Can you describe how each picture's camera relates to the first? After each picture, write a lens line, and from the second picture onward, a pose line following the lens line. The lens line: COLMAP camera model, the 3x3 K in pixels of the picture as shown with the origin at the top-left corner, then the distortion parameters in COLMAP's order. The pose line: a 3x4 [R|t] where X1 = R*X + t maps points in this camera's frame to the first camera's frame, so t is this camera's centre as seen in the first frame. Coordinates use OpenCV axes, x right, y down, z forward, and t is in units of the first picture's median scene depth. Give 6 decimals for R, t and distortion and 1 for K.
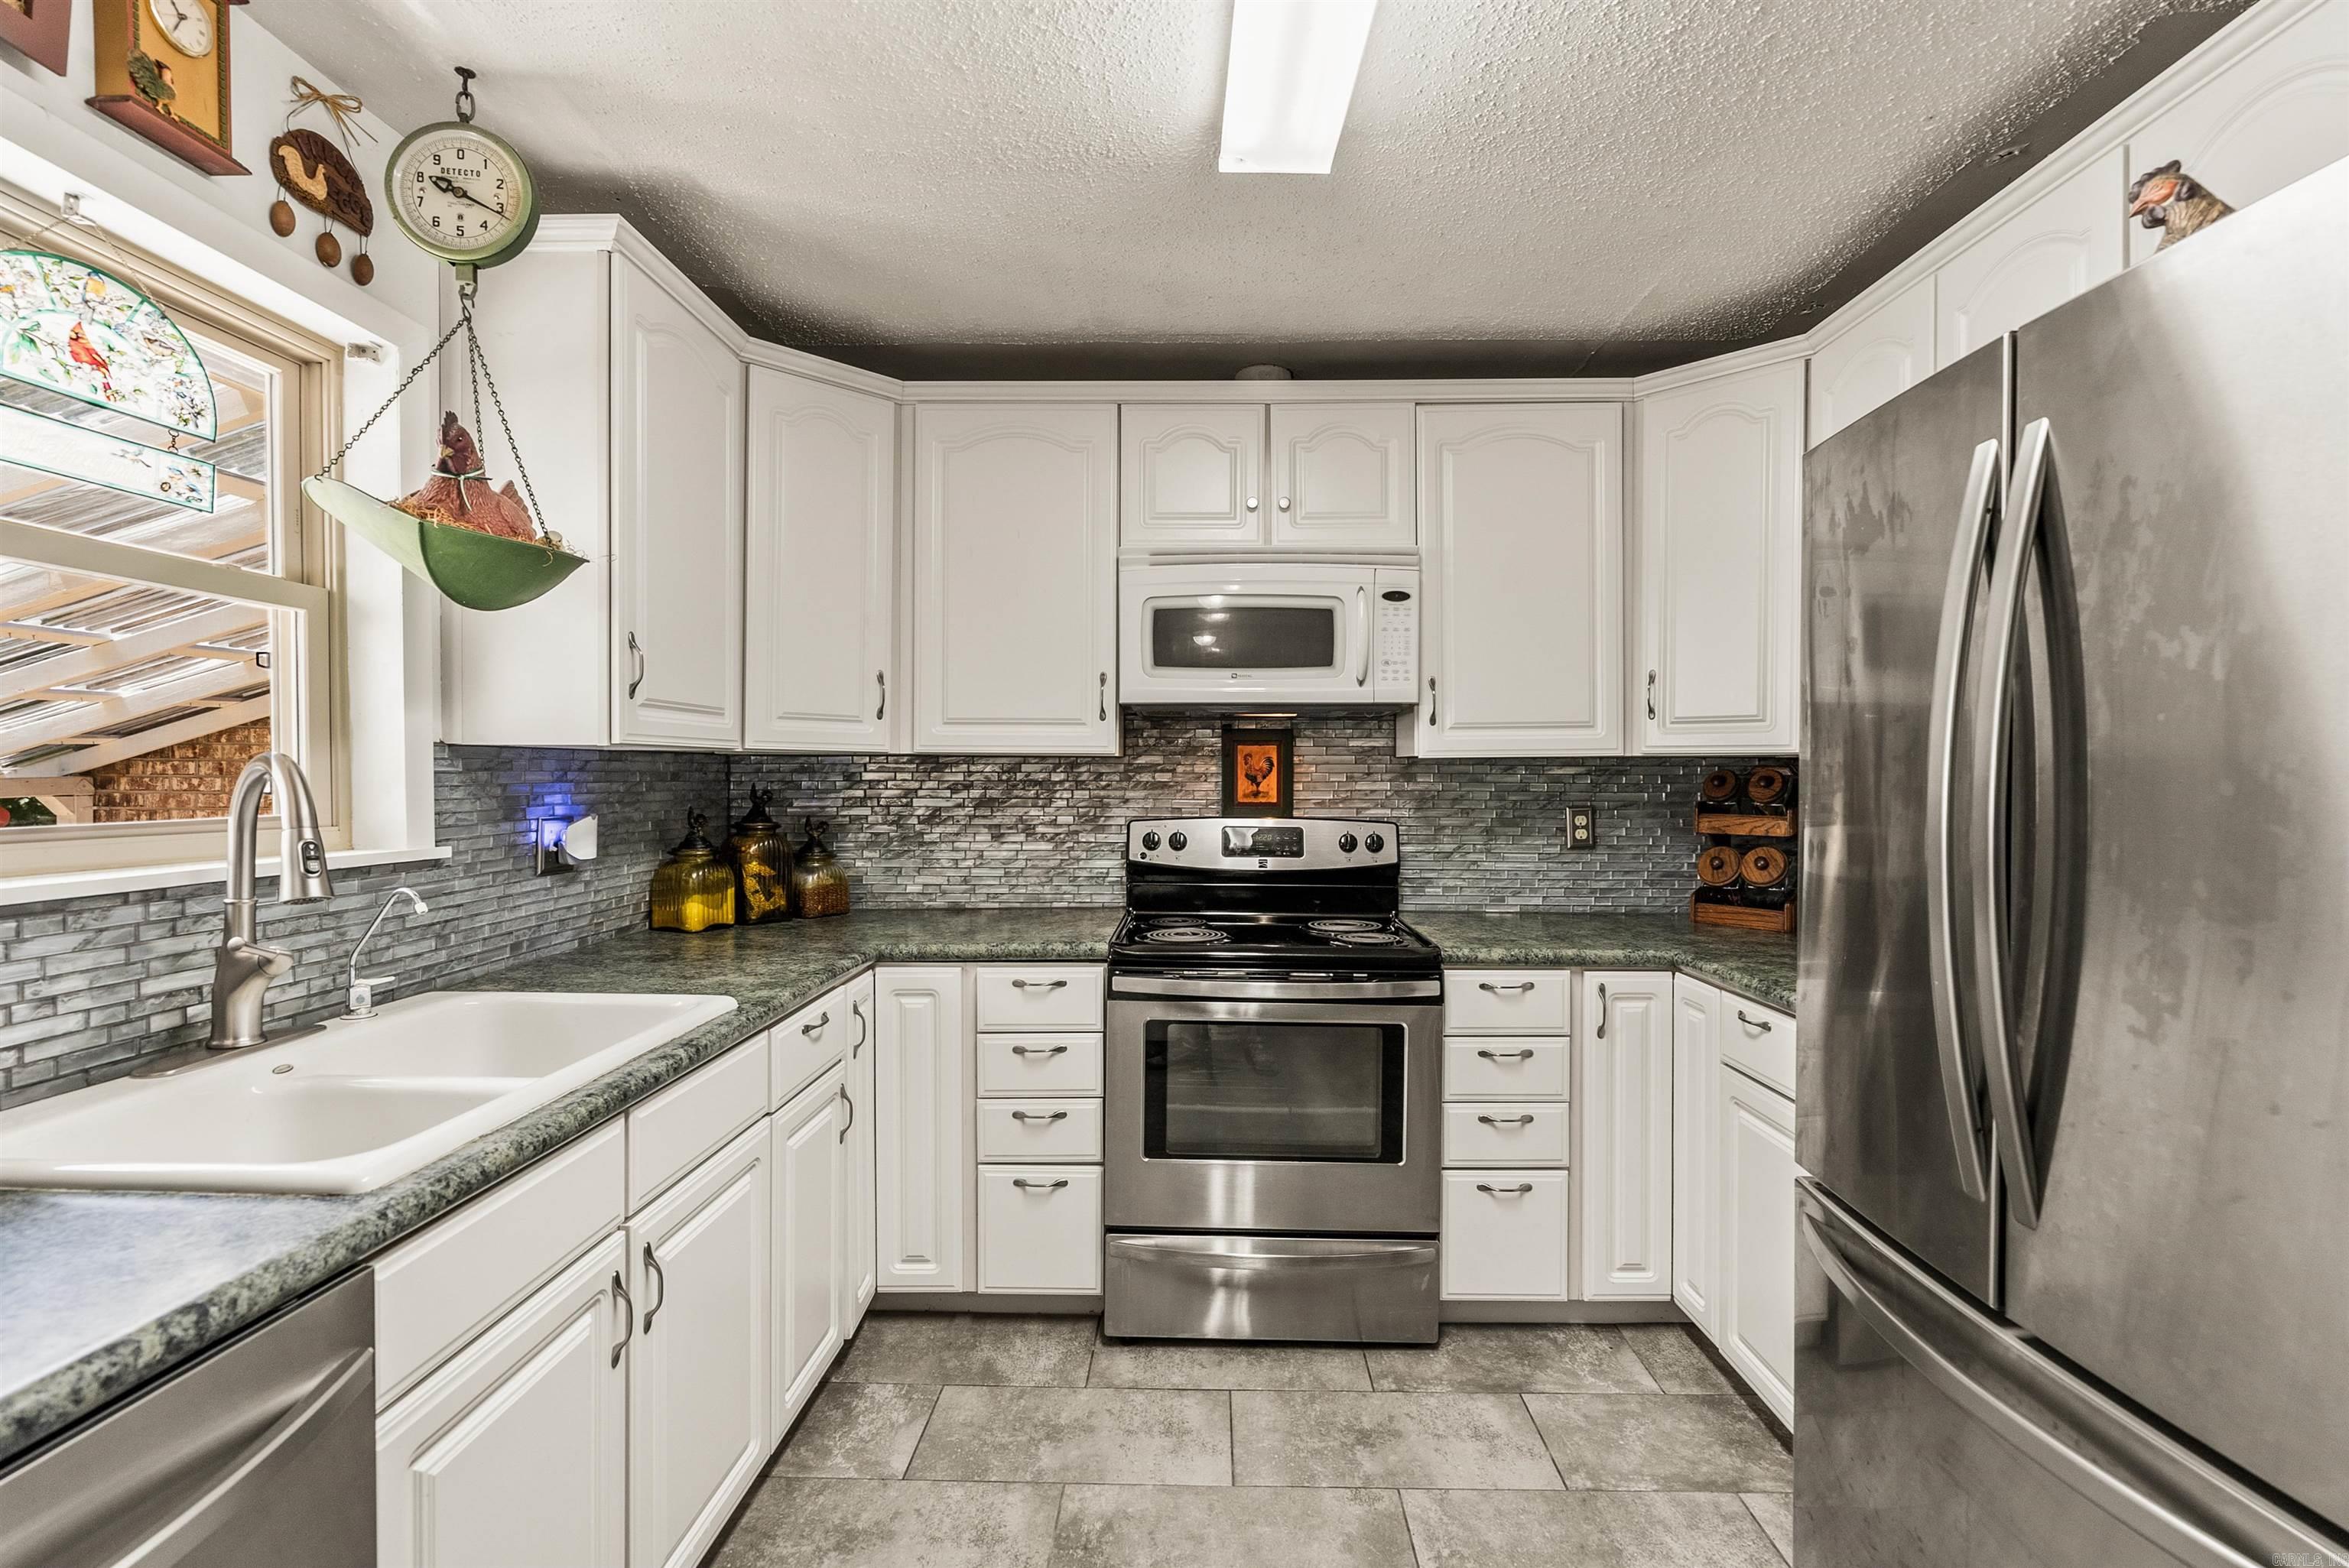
lens RADIAL K [[1074.6, 0, 1186.9], [0, 1074.6, 785.9], [0, 0, 1]] dist [-0.012059, 0.005178]
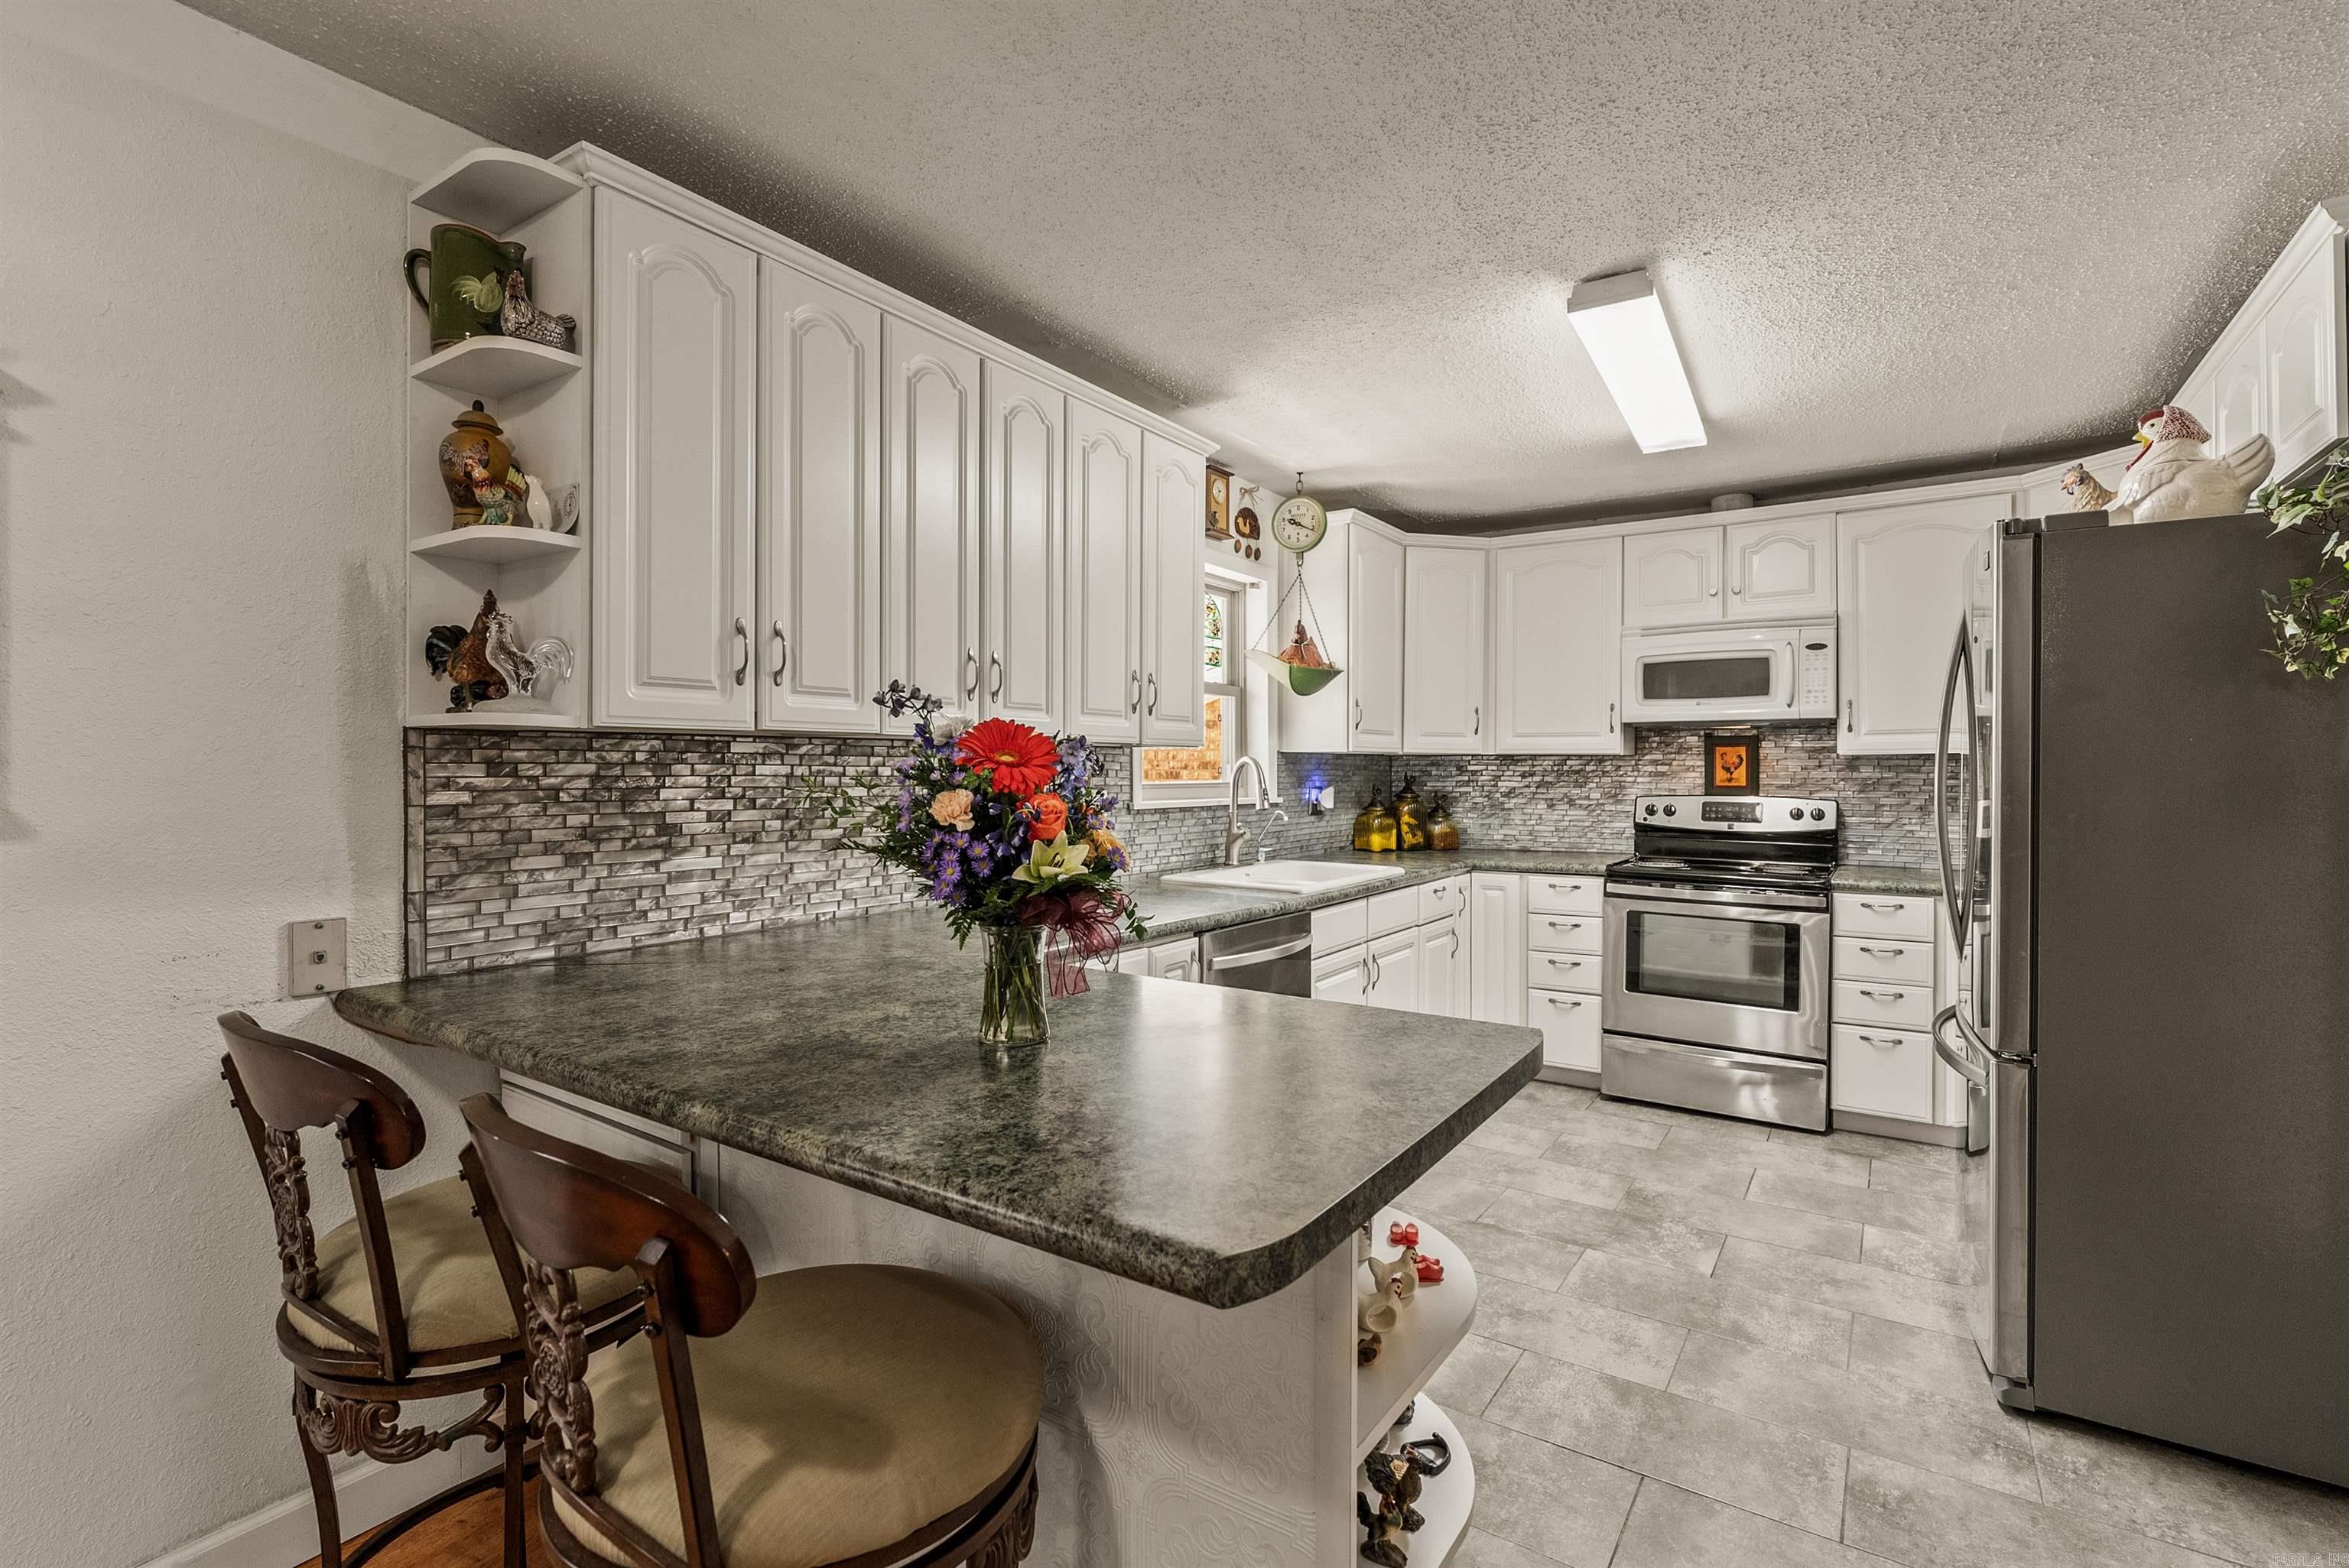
lens RADIAL K [[1074.6, 0, 1182.1], [0, 1074.6, 776.5], [0, 0, 1]] dist [-0.012059, 0.005178]
pose [[0.845009, 0.004121, -0.534737, 0.266287], [-0.007674, 0.999961, -0.004420, 0.018729], [0.534697, 0.007838, 0.845007, -0.797003]]
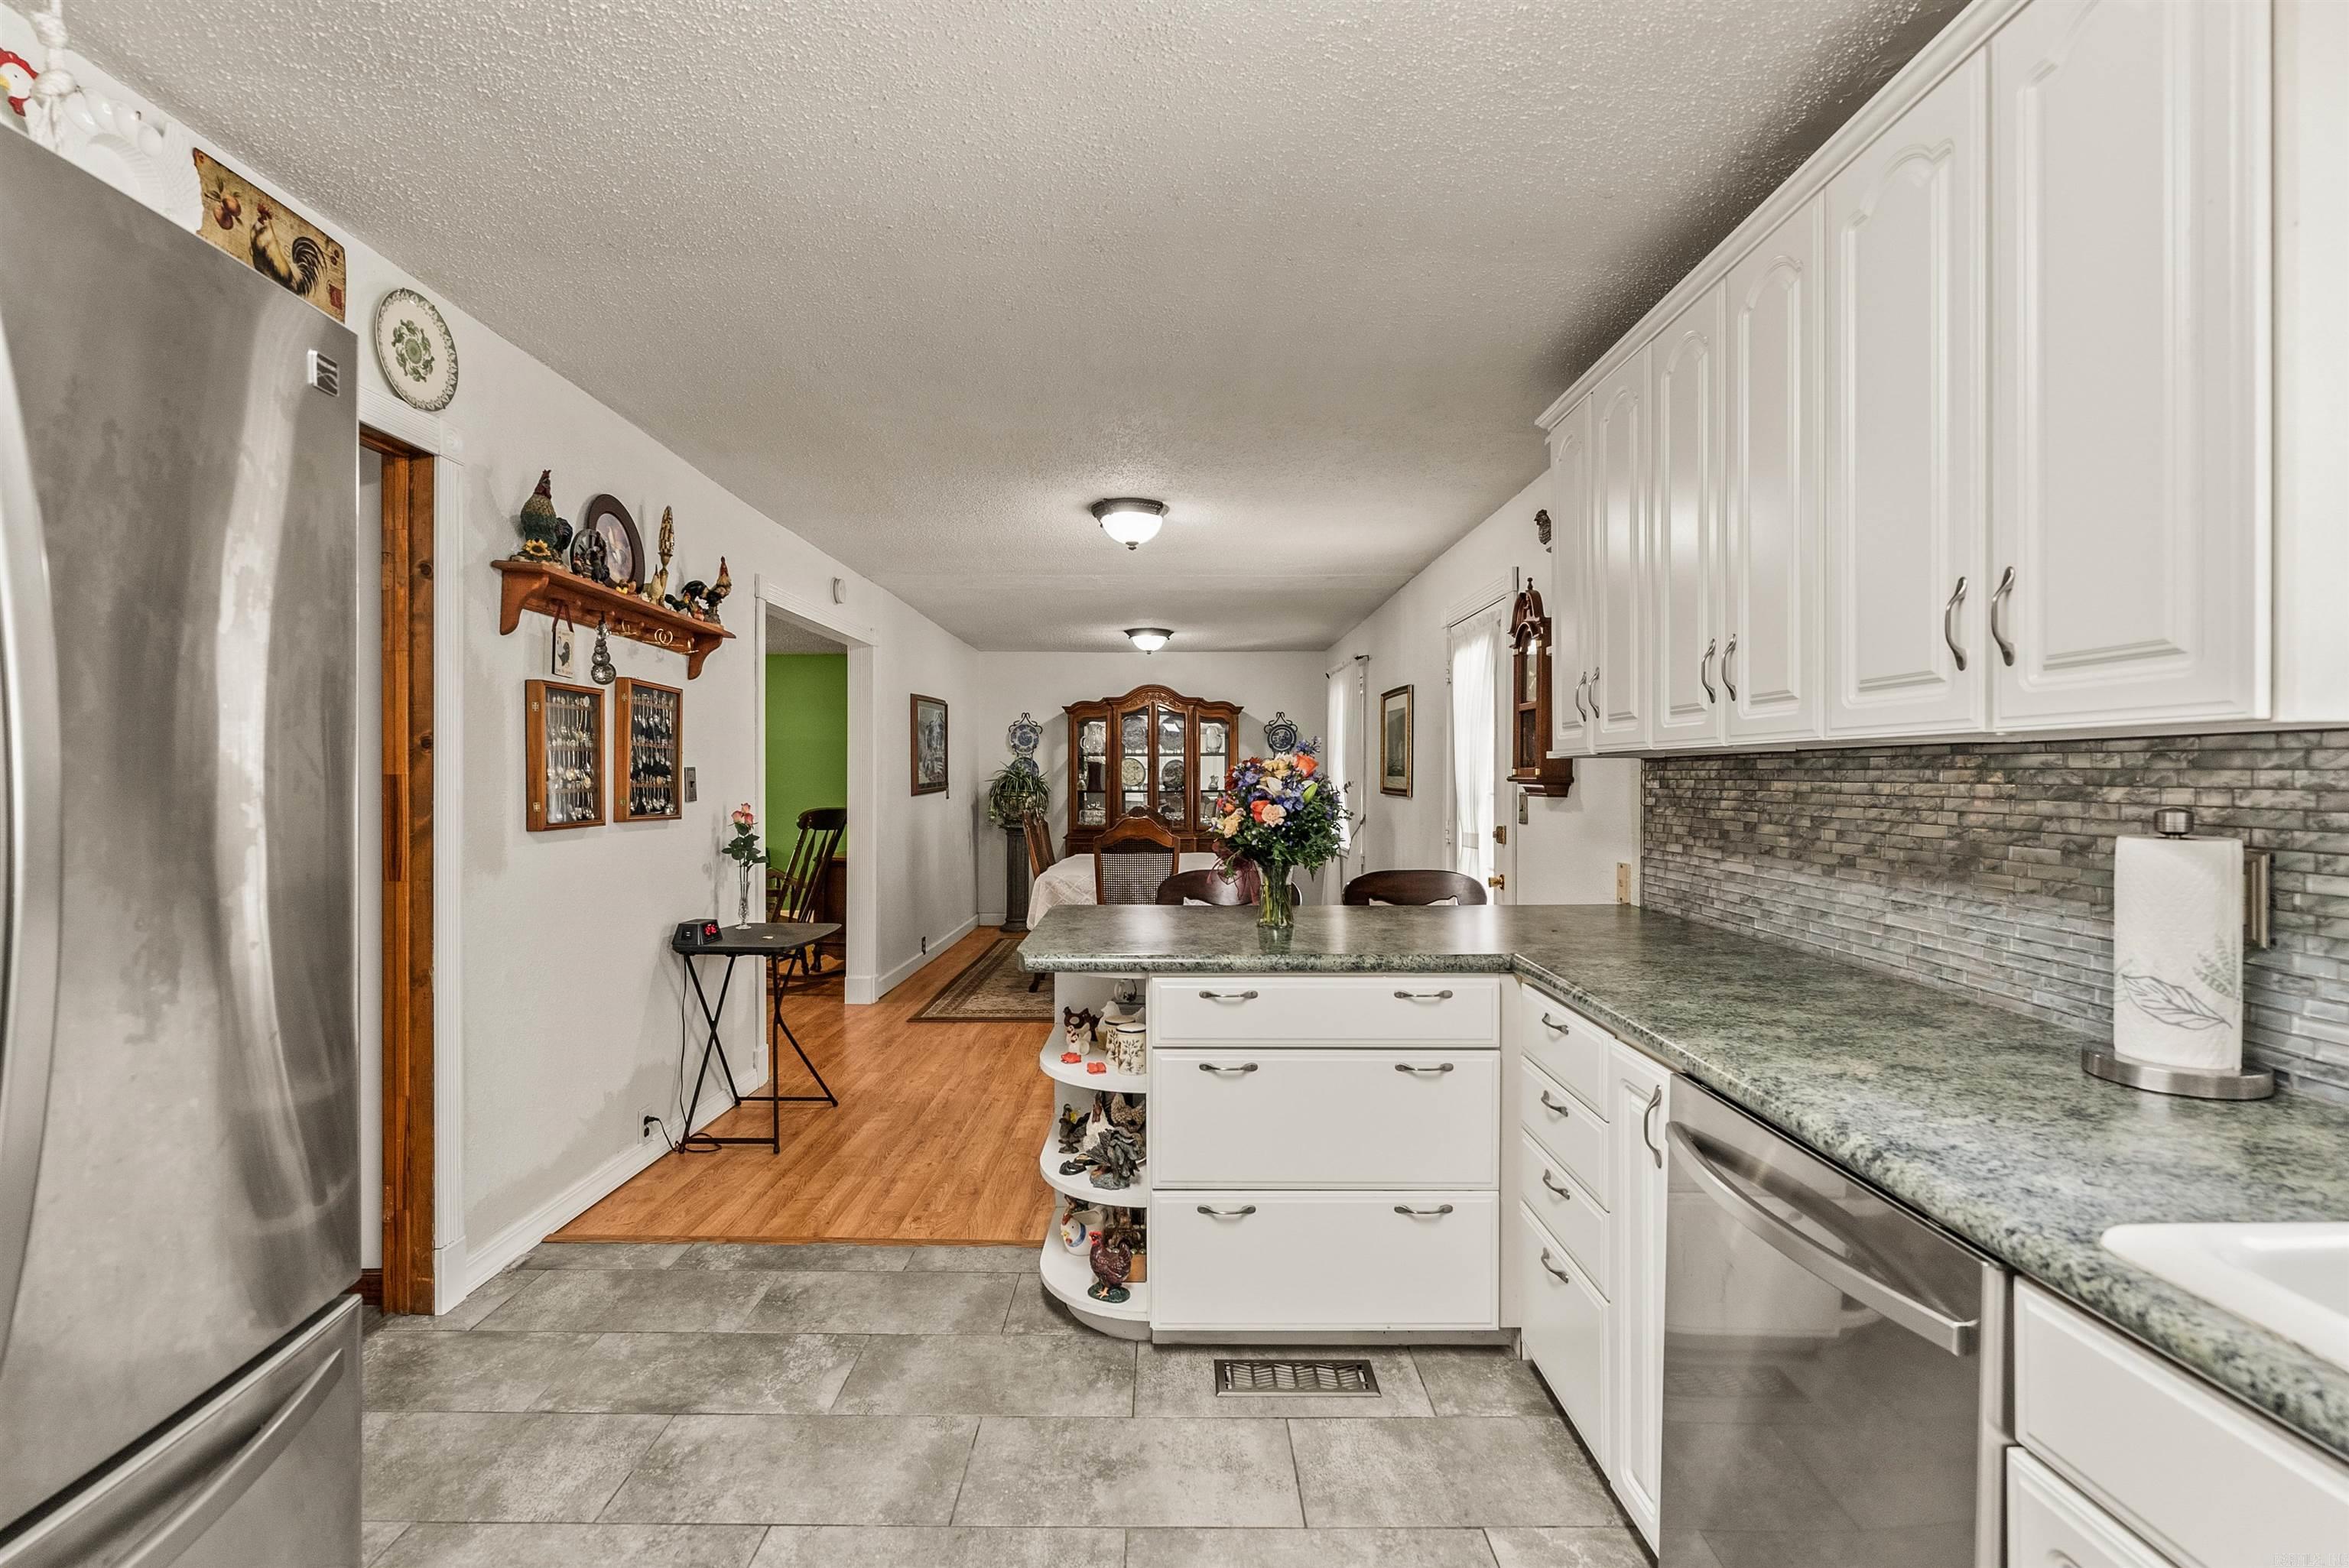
lens RADIAL K [[1074.6, 0, 1187.1], [0, 1074.6, 779.3], [0, 0, 1]] dist [-0.012059, 0.005178]
pose [[-0.998954, -0.005486, -0.045390, 0.011182], [-0.006123, 0.999884, 0.013920, -0.004464], [0.045308, 0.014184, -0.998872, 0.763975]]
